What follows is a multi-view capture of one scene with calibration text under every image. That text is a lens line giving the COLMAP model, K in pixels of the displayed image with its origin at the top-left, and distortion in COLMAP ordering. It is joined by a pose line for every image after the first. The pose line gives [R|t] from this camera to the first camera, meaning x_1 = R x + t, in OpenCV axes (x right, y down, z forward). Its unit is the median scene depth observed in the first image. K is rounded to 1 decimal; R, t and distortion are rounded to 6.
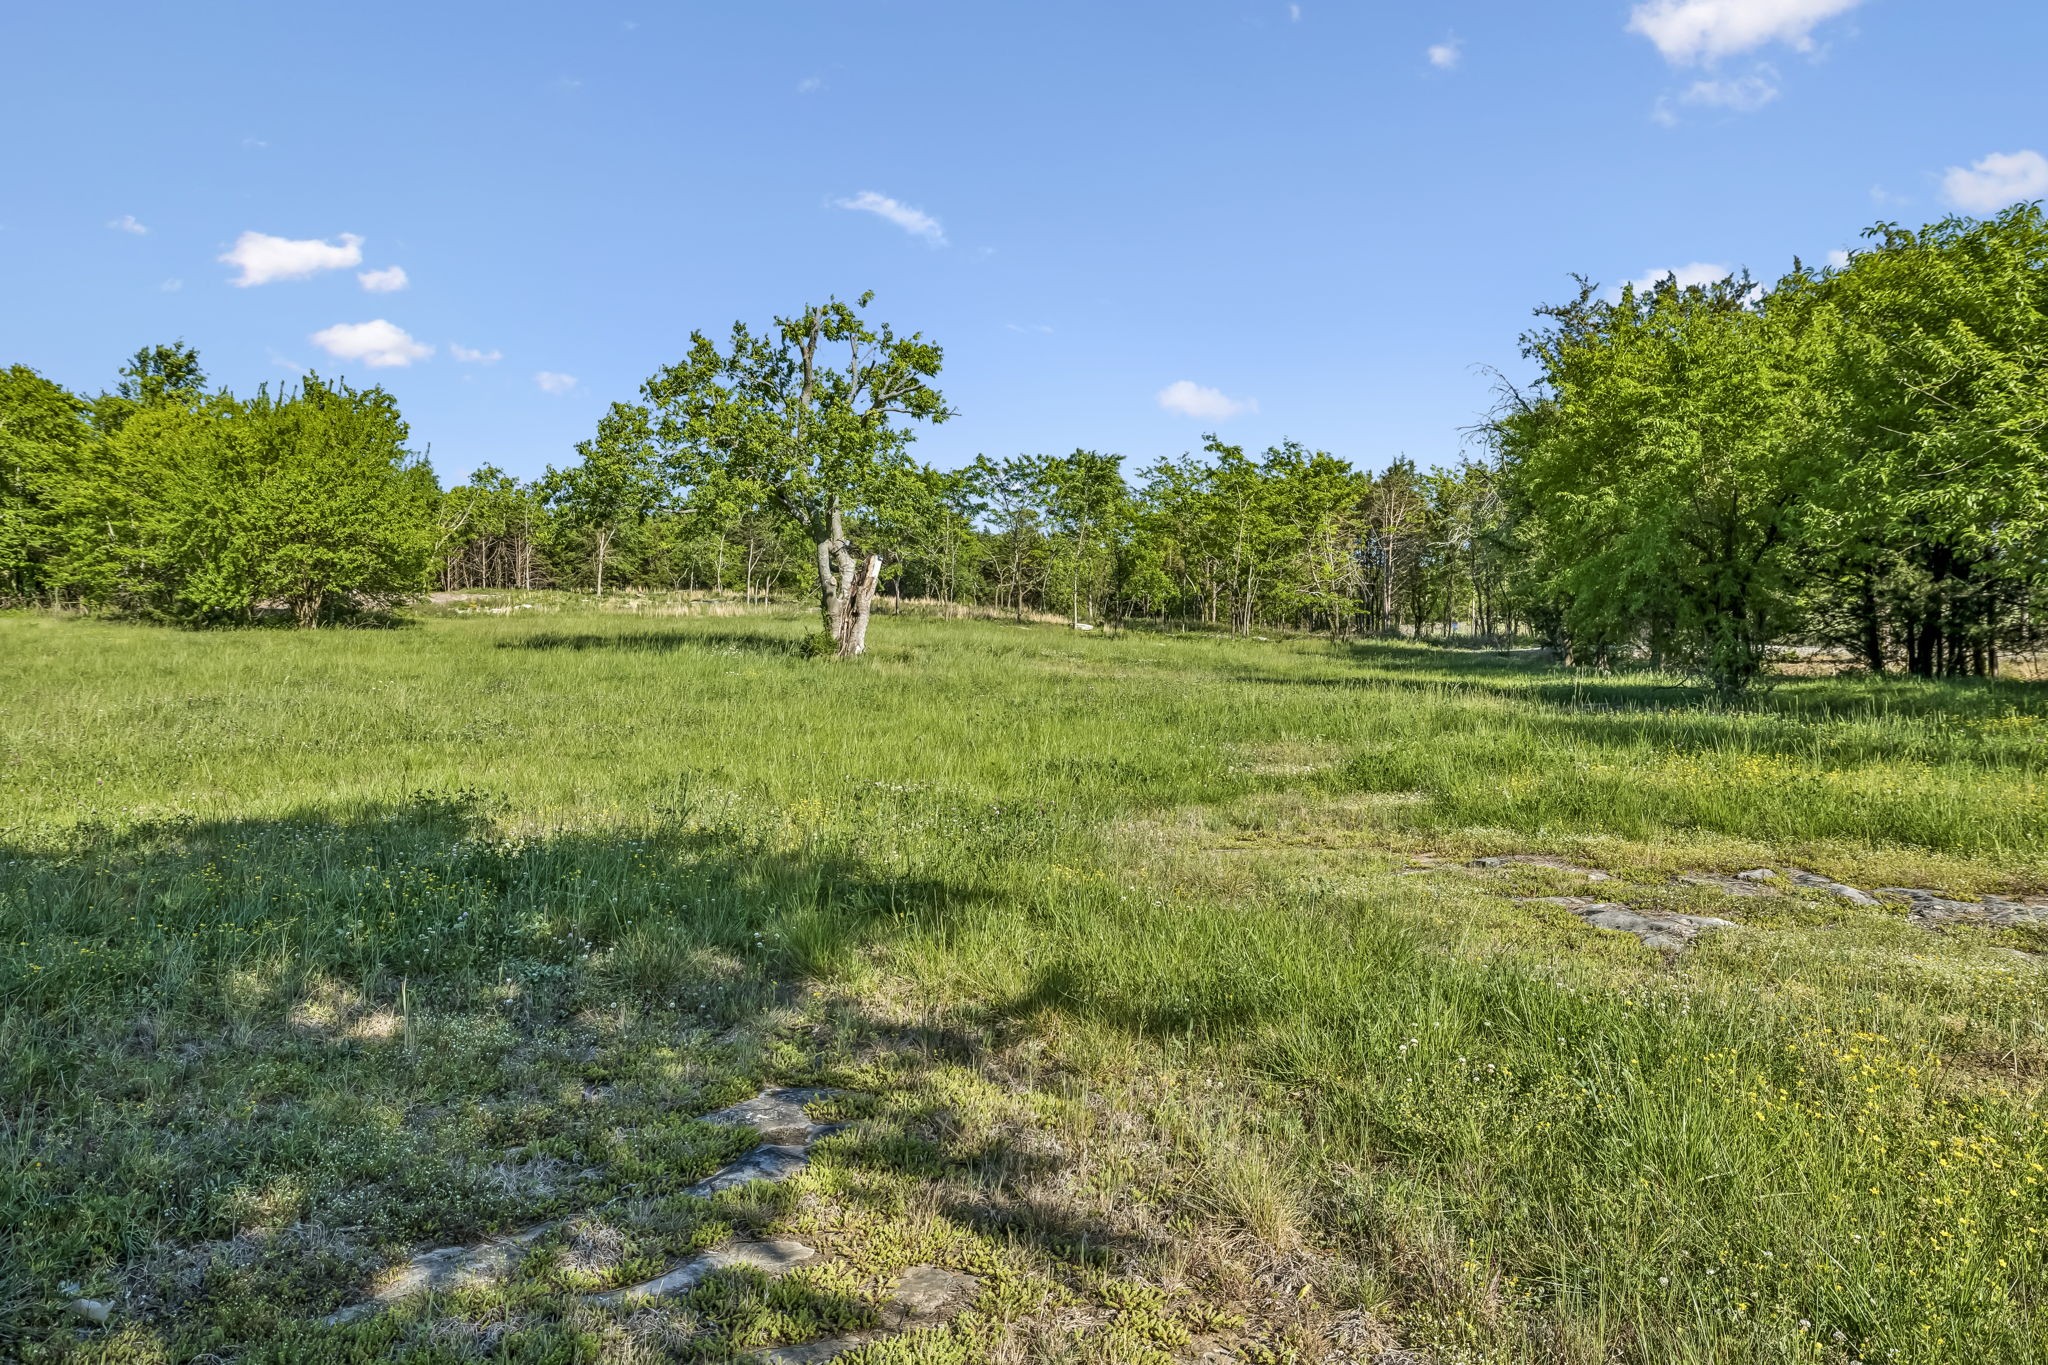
lens RADIAL K [[1519.8, 0, 1022.5], [0, 1519.8, 680.5], [0, 0, 1]] dist [-0.057211, -0.000408]
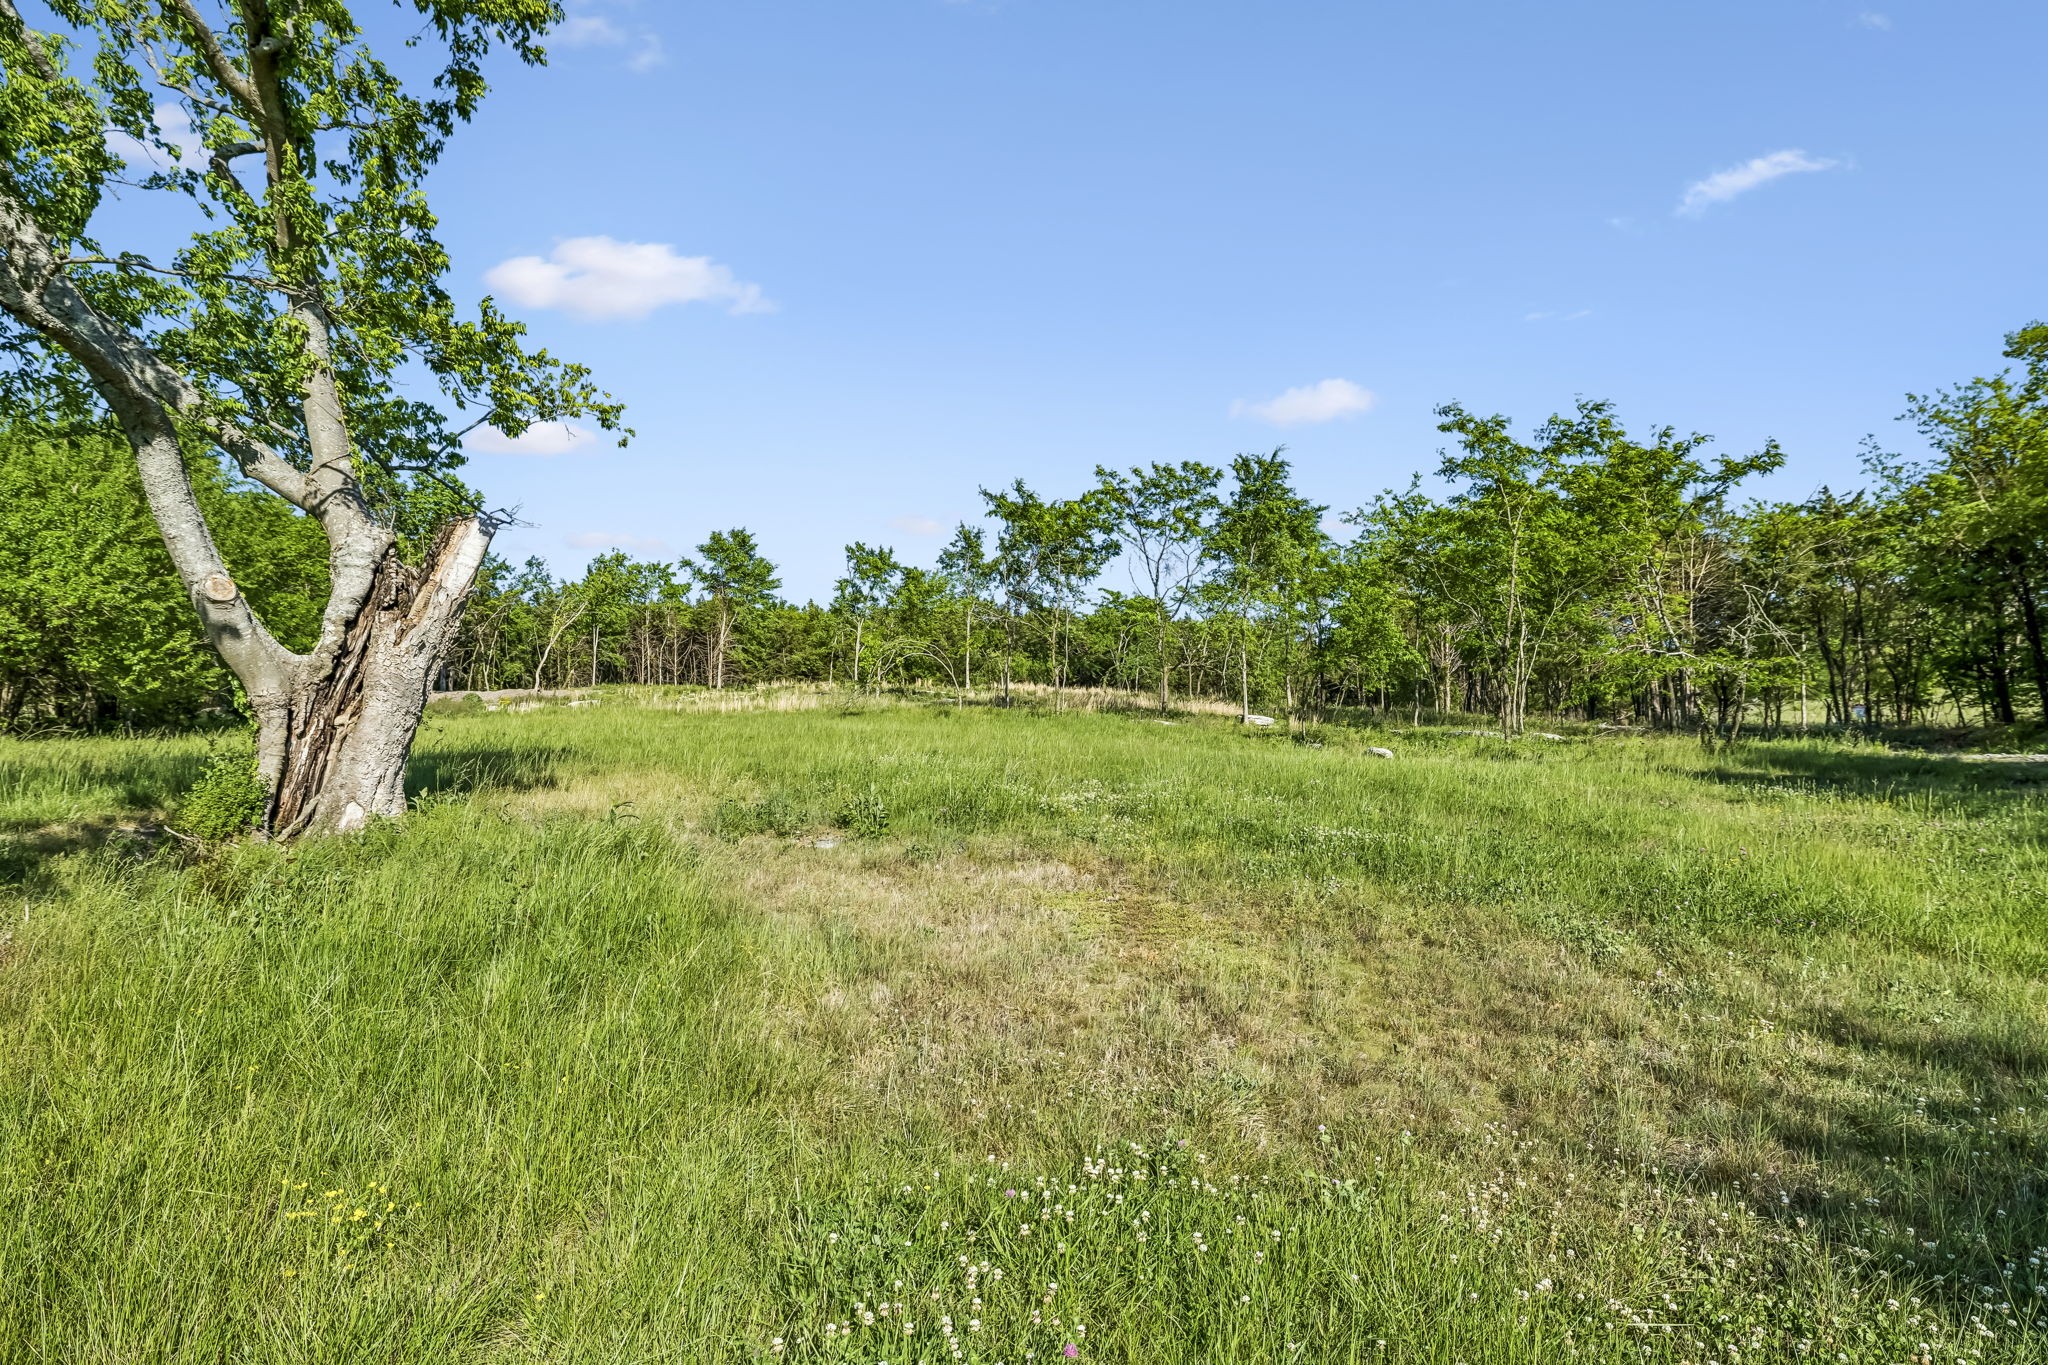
lens RADIAL K [[1519.8, 0, 1029.8], [0, 1519.8, 690.8], [0, 0, 1]] dist [-0.057211, -0.000408]
pose [[0.990486, -0.014936, -0.136798, 0.034501], [0.007405, 0.998437, -0.055401, -0.012978], [0.137412, 0.053861, 0.989049, 0.350680]]
